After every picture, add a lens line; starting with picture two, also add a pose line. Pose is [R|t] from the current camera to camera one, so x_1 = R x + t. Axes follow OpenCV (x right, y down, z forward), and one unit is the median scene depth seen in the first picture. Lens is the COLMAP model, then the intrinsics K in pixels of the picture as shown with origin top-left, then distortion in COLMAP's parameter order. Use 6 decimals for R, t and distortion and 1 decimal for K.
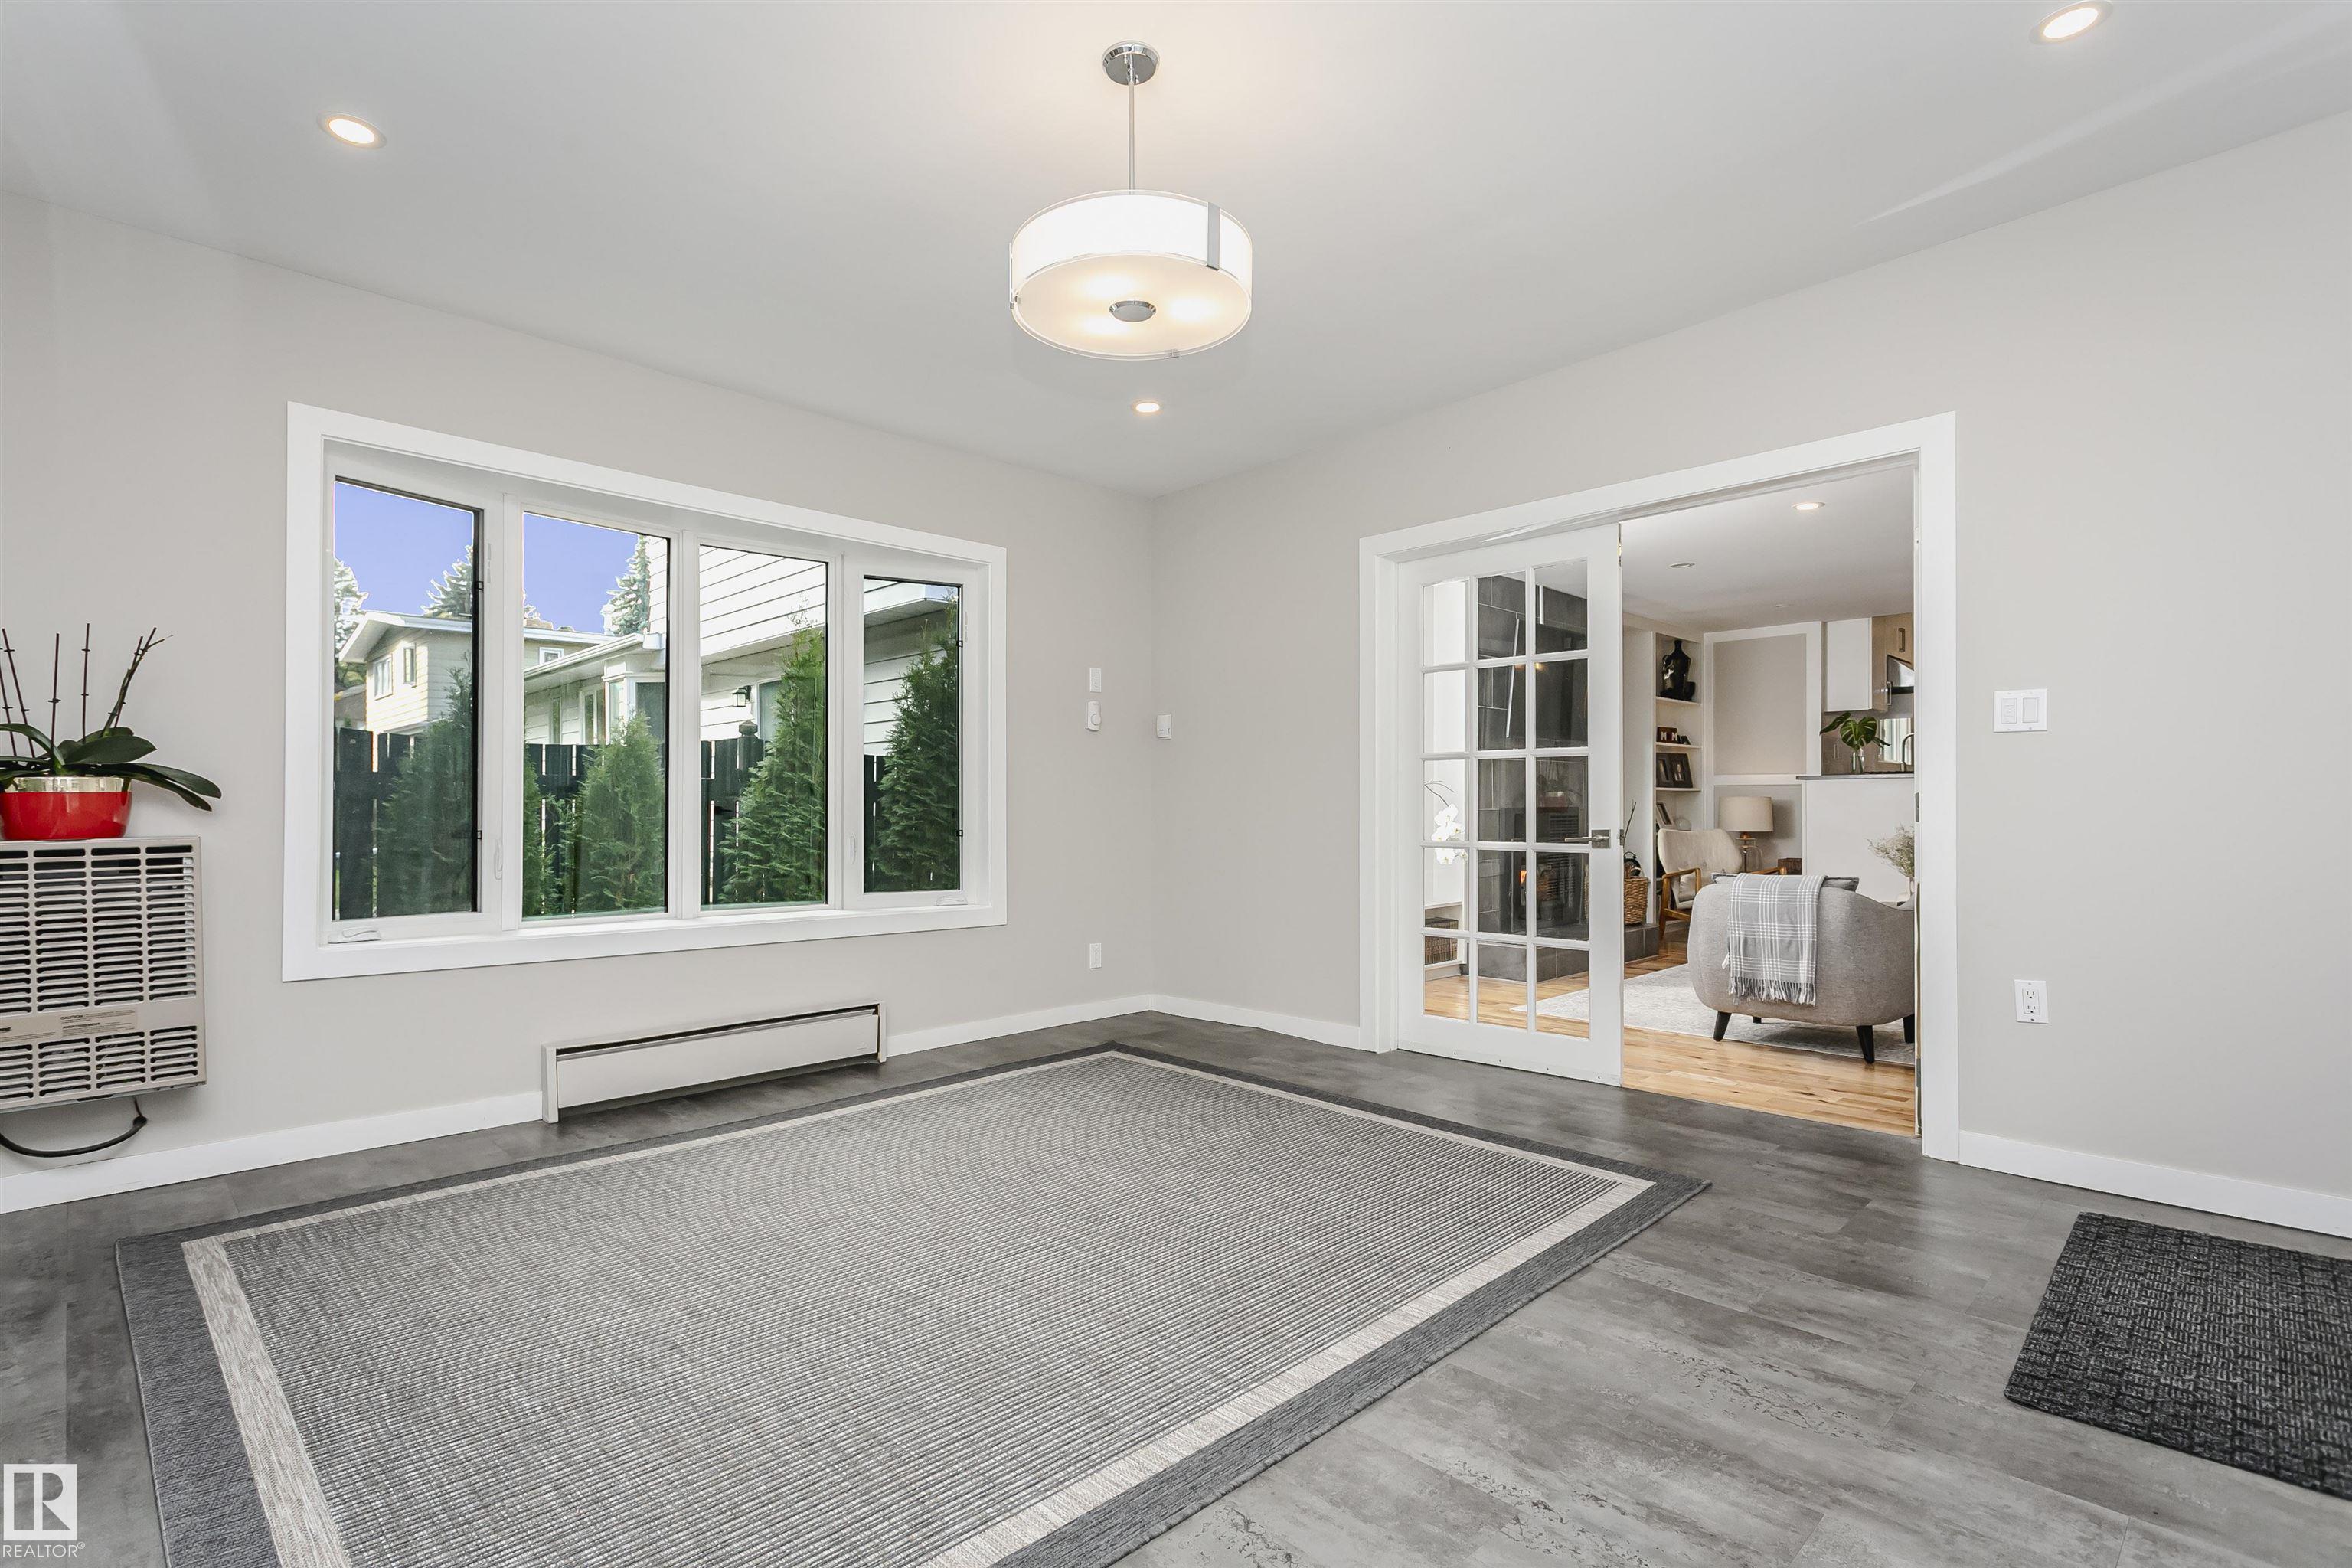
lens RADIAL K [[1153.6, 0, 1165.5], [0, 1153.6, 801.3], [0, 0, 1]] dist [0.002610, 0.001059]
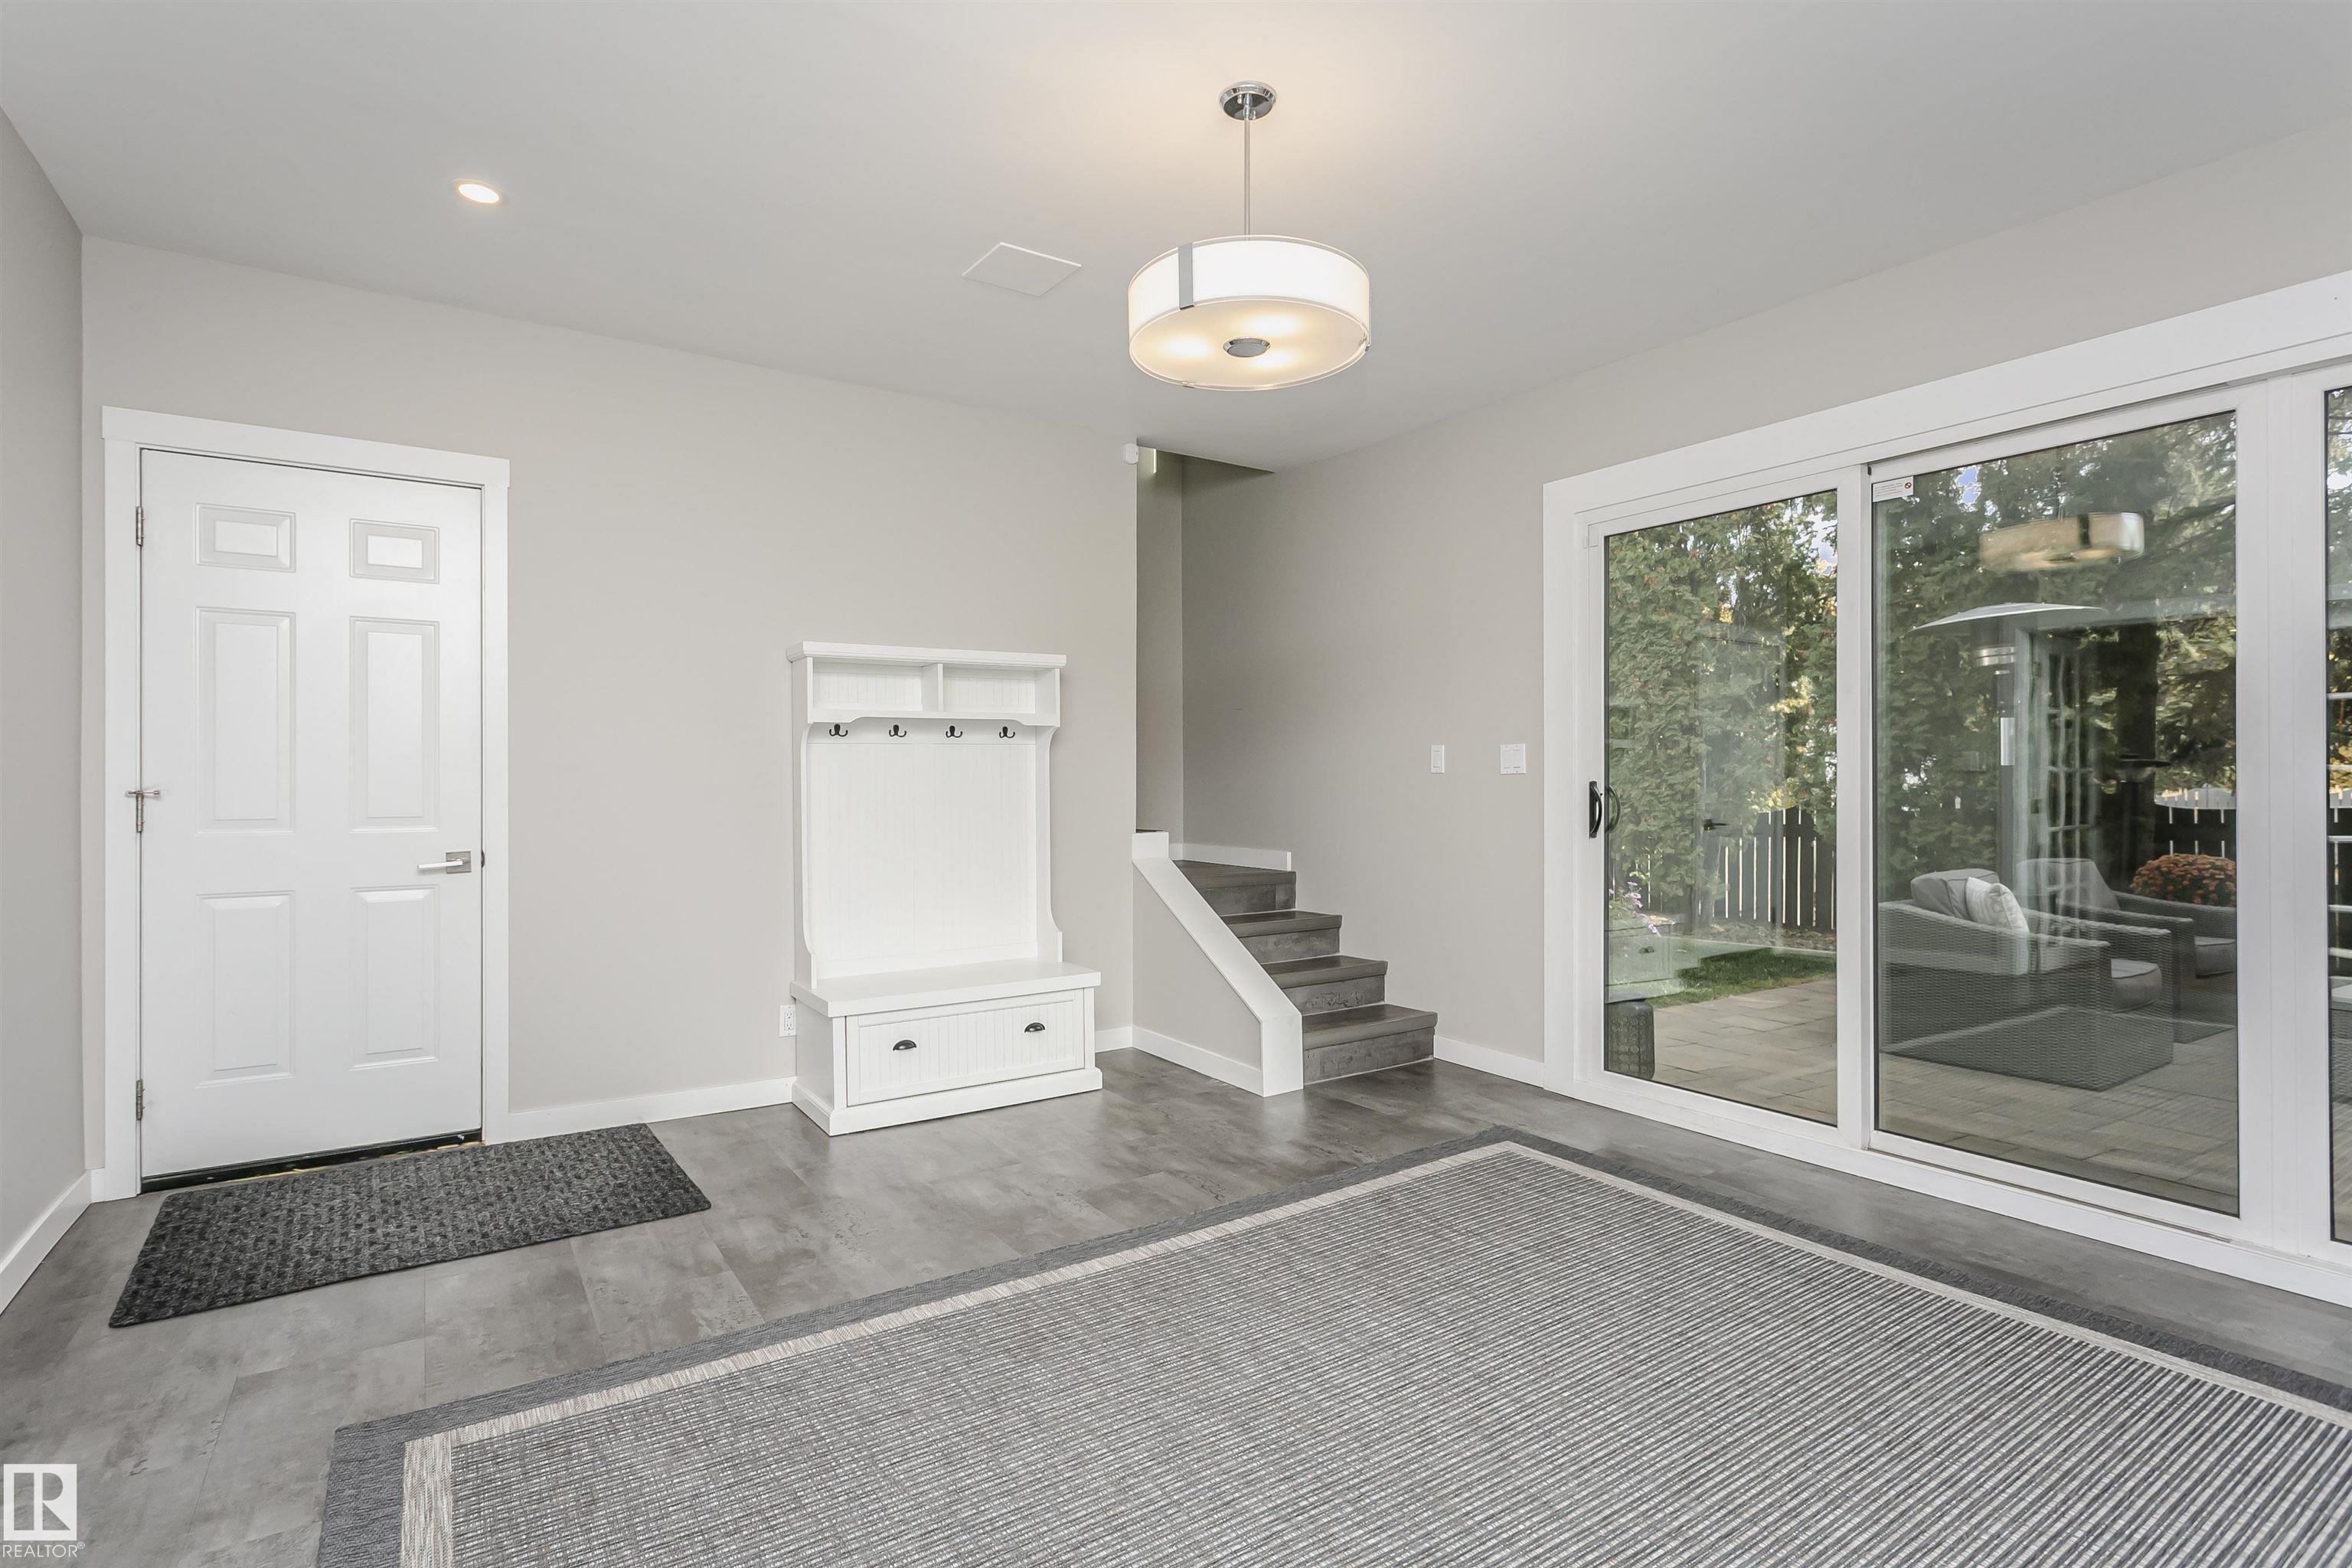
lens RADIAL K [[1153.6, 0, 1165.5], [0, 1153.6, 801.3], [0, 0, 1]] dist [0.002610, 0.001059]
pose [[-0.981693, 0.001900, 0.190461, -0.151443], [0.003896, 0.999941, 0.010106, -0.041476], [-0.190431, 0.010663, -0.981643, 2.050989]]
